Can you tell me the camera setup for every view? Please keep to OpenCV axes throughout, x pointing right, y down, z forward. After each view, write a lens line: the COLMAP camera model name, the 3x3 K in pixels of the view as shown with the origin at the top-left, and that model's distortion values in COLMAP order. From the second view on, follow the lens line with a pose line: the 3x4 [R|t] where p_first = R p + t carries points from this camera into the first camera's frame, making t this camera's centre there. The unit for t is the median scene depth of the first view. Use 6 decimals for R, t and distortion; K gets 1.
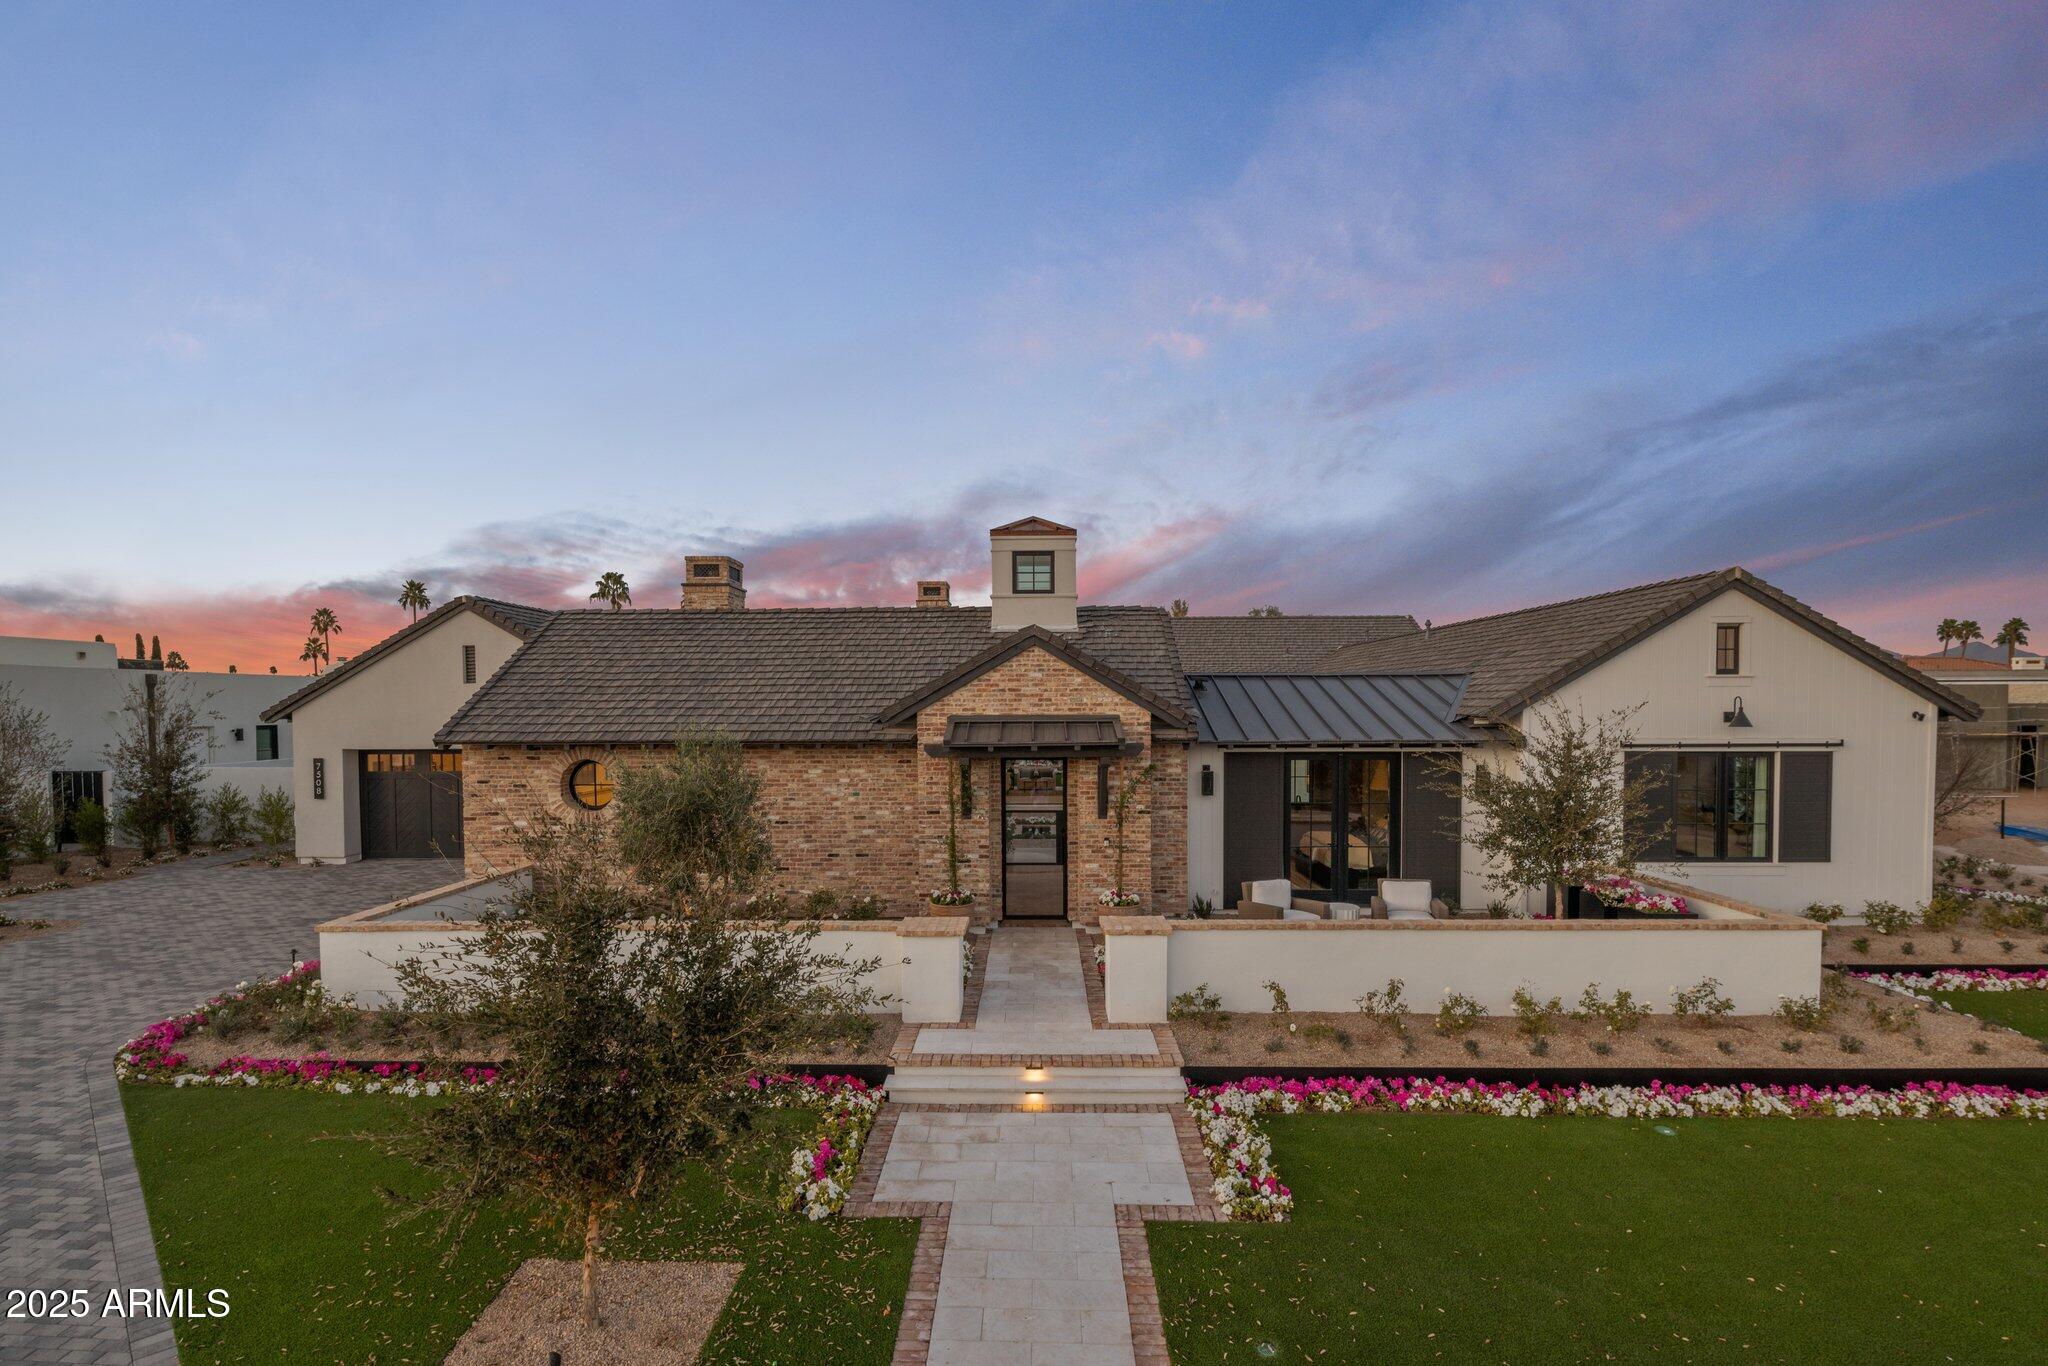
lens RADIAL K [[1003.0, 0, 1024.0], [0, 1003.0, 740.2], [0, 0, 1]] dist [0.003172, 0.000338]
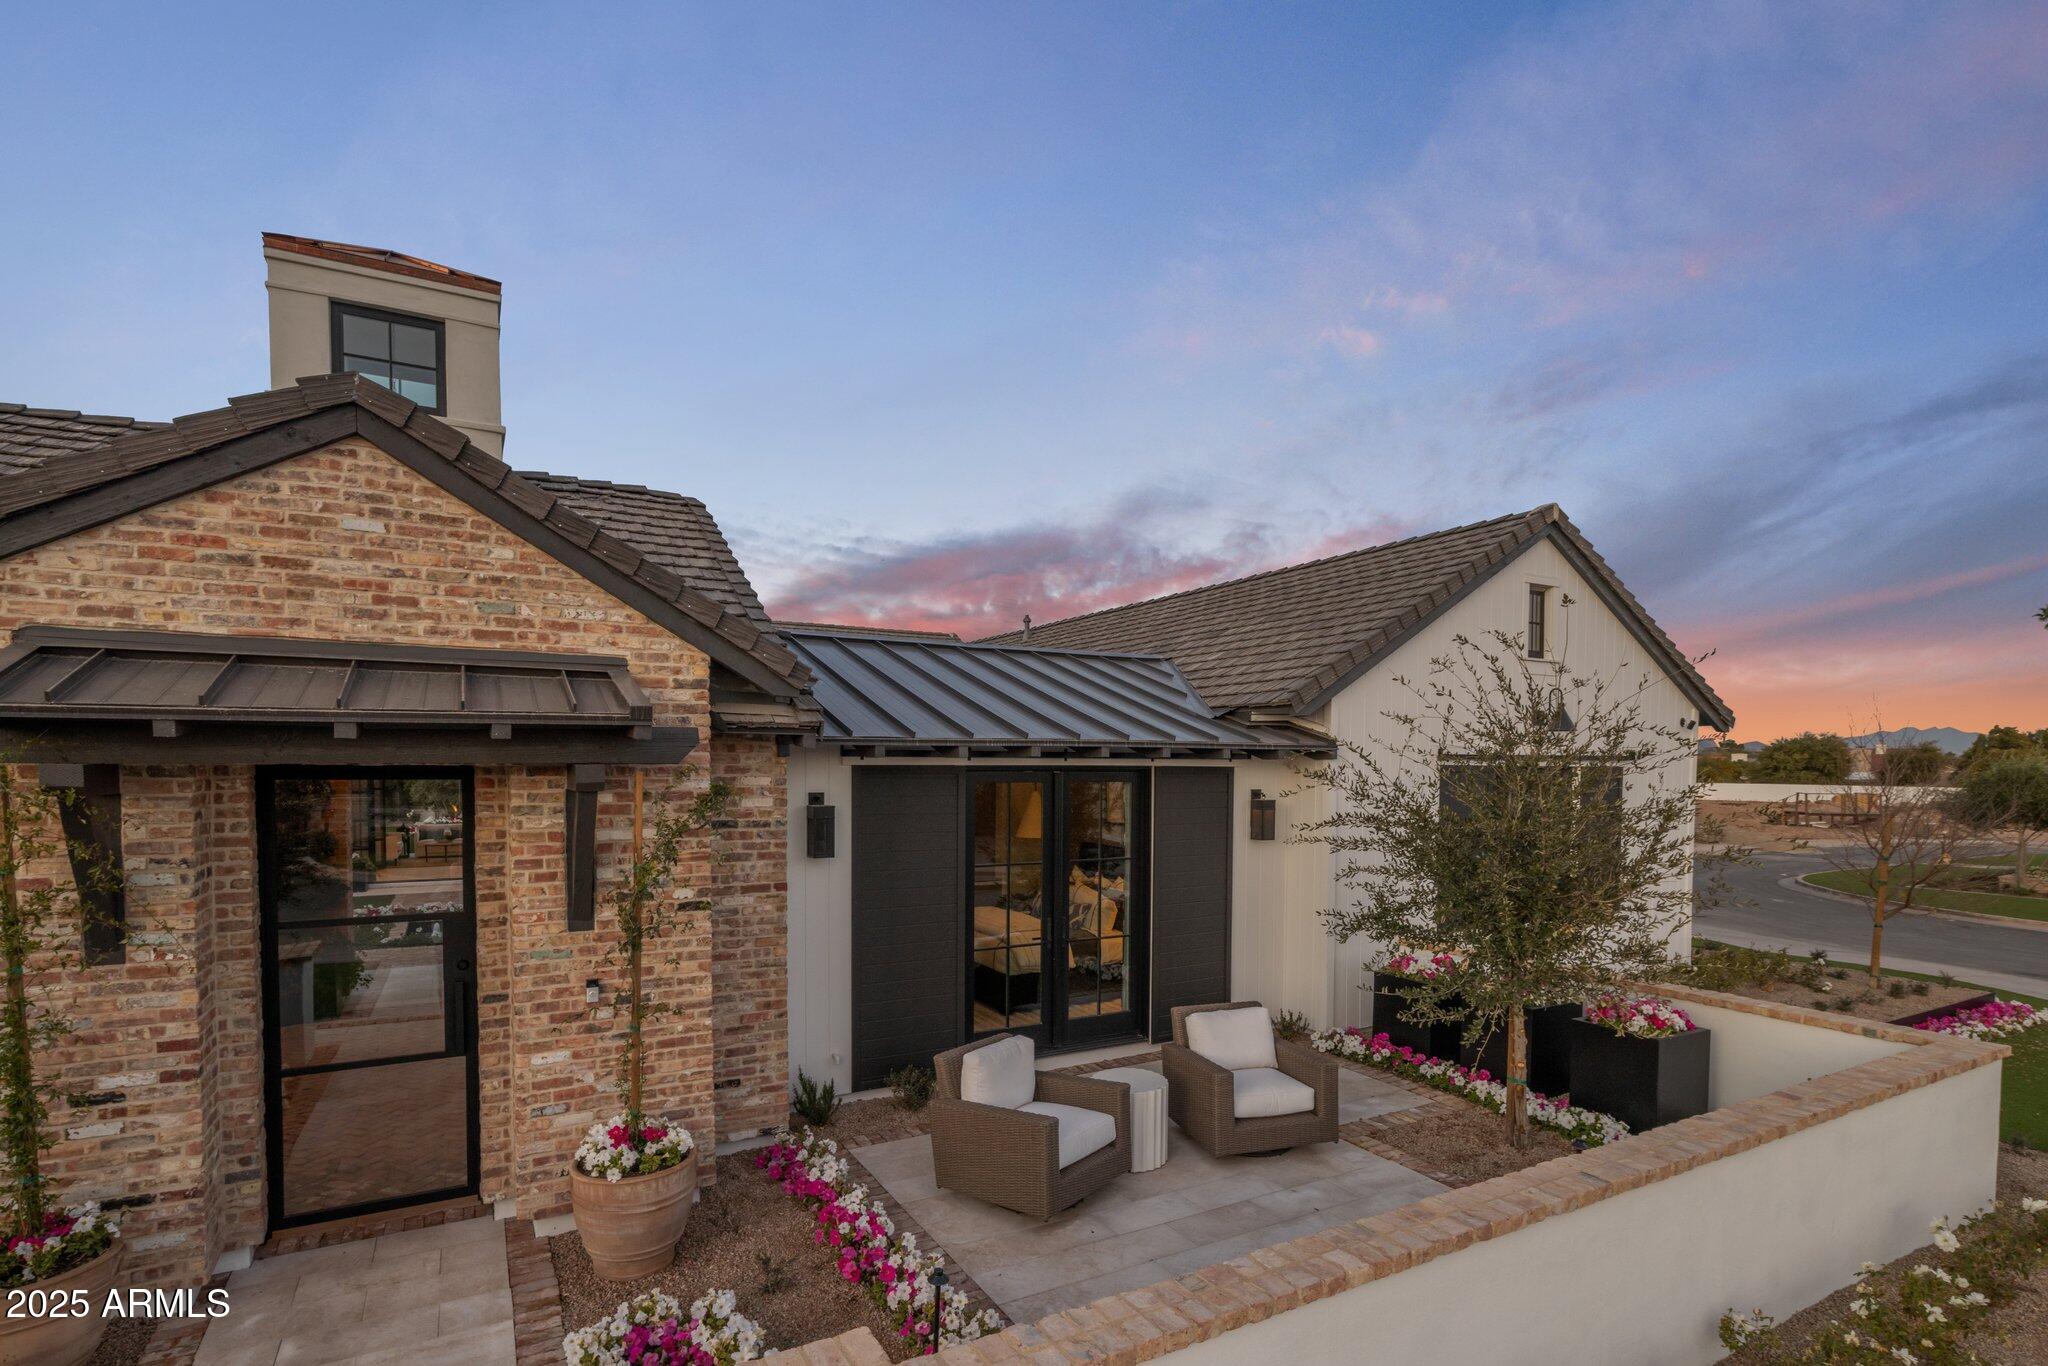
lens RADIAL K [[998.1, 0, 1026.6], [0, 998.1, 799.3], [0, 0, 1]] dist [0.008209, -0.006293]
pose [[0.865954, -0.010272, 0.500018, 0.035534], [0.008819, 0.999947, 0.005268, 0.027987], [-0.500046, -0.000152, 0.865999, 0.582849]]
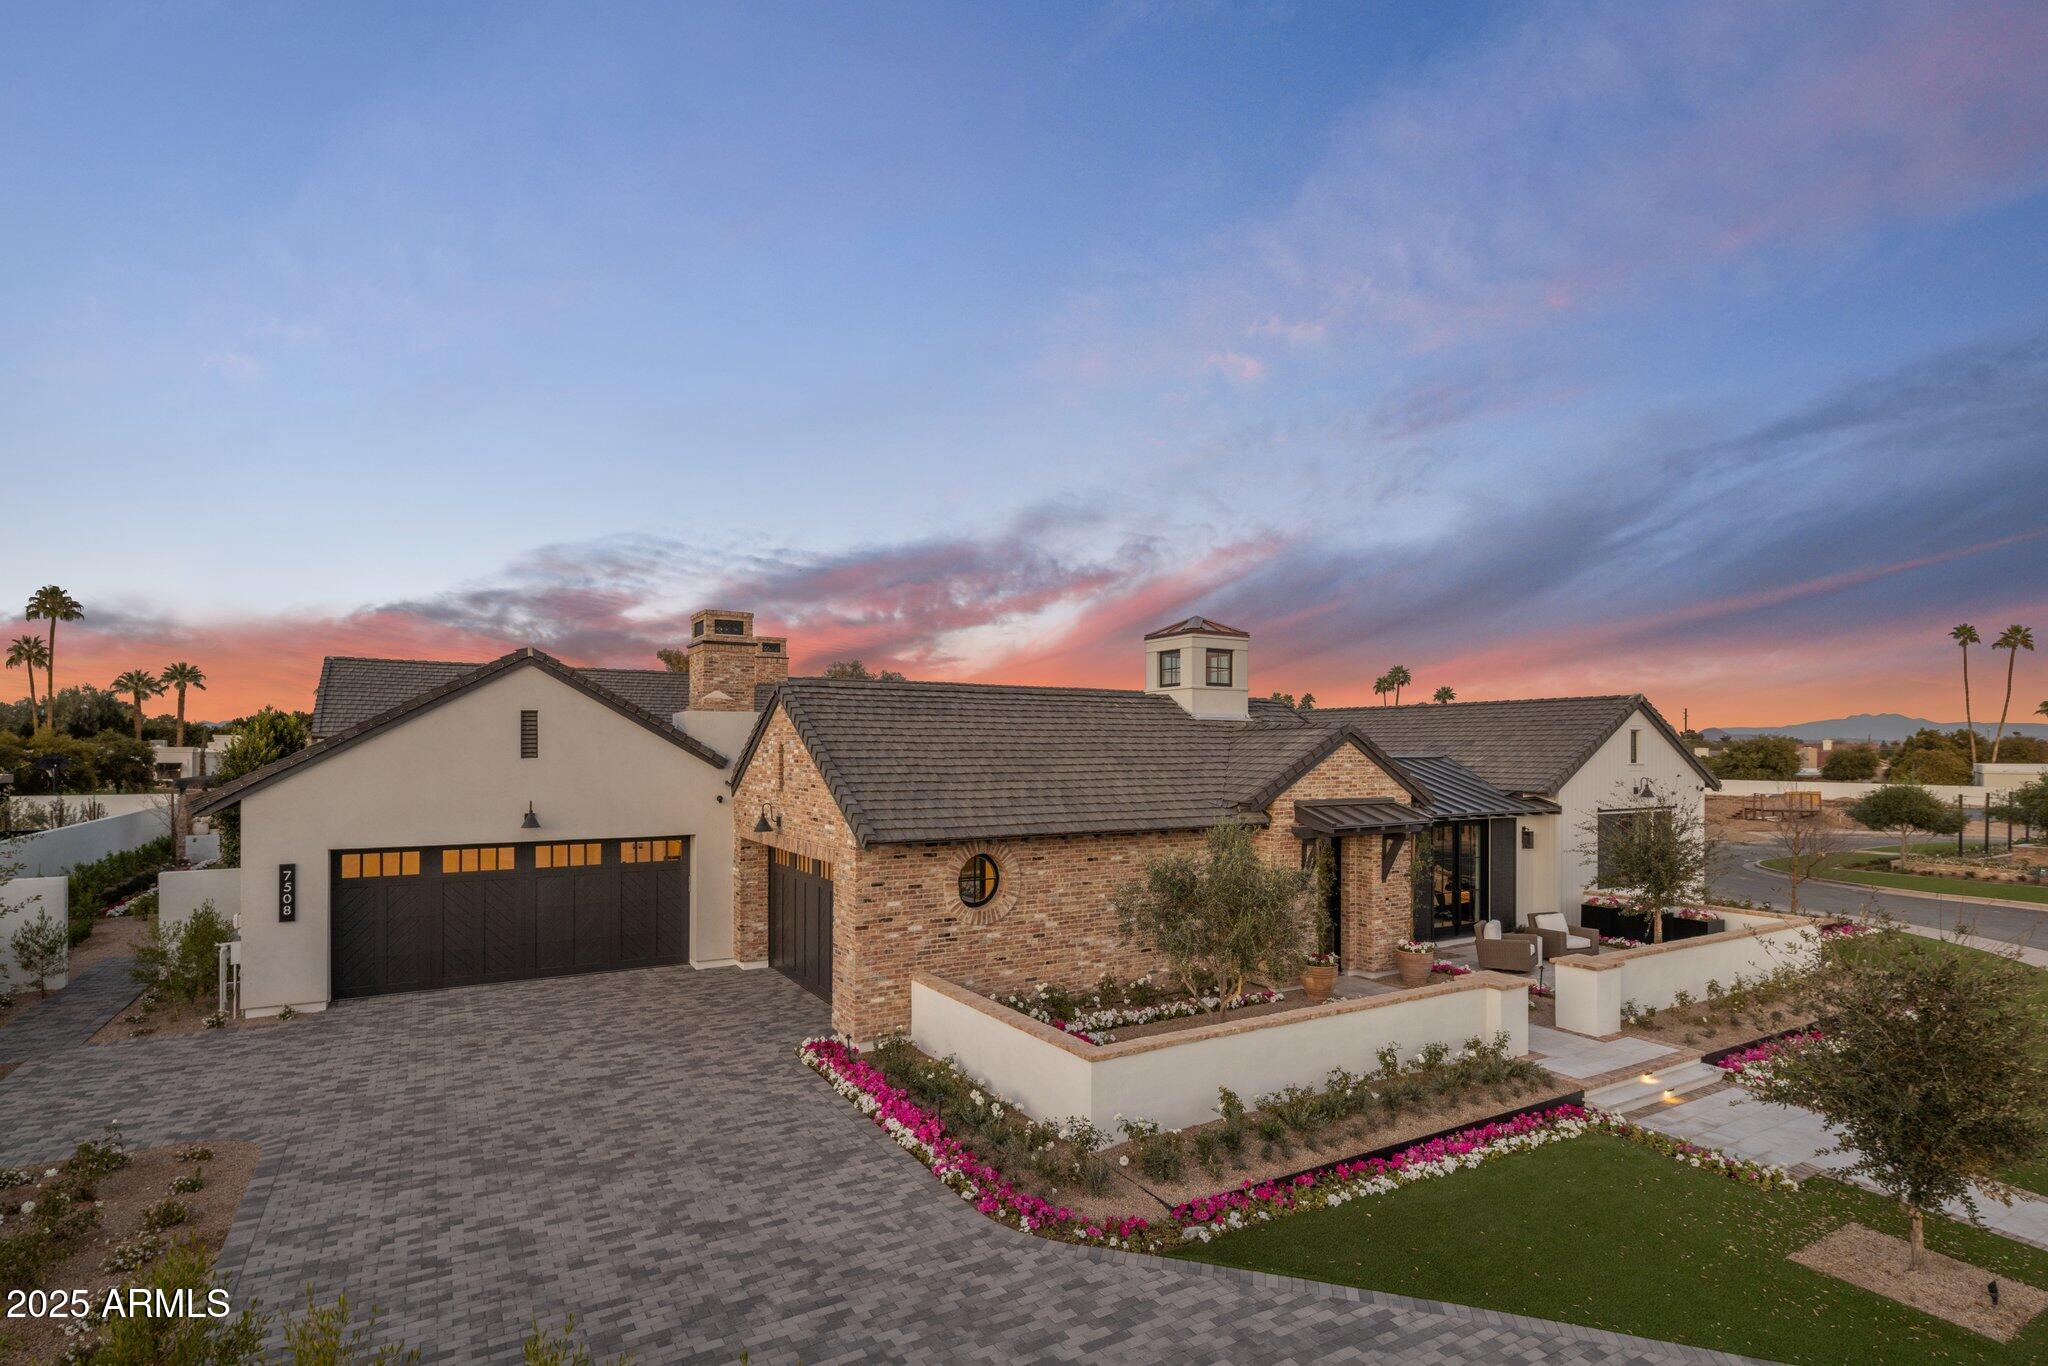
lens RADIAL K [[1003.0, 0, 1024.0], [0, 1003.0, 740.2], [0, 0, 1]] dist [0.003172, 0.000338]
pose [[0.851841, 0.010636, 0.523693, -0.929612], [0.011952, 0.999139, -0.039732, -0.051280], [-0.523664, 0.040104, 0.850980, 0.180115]]
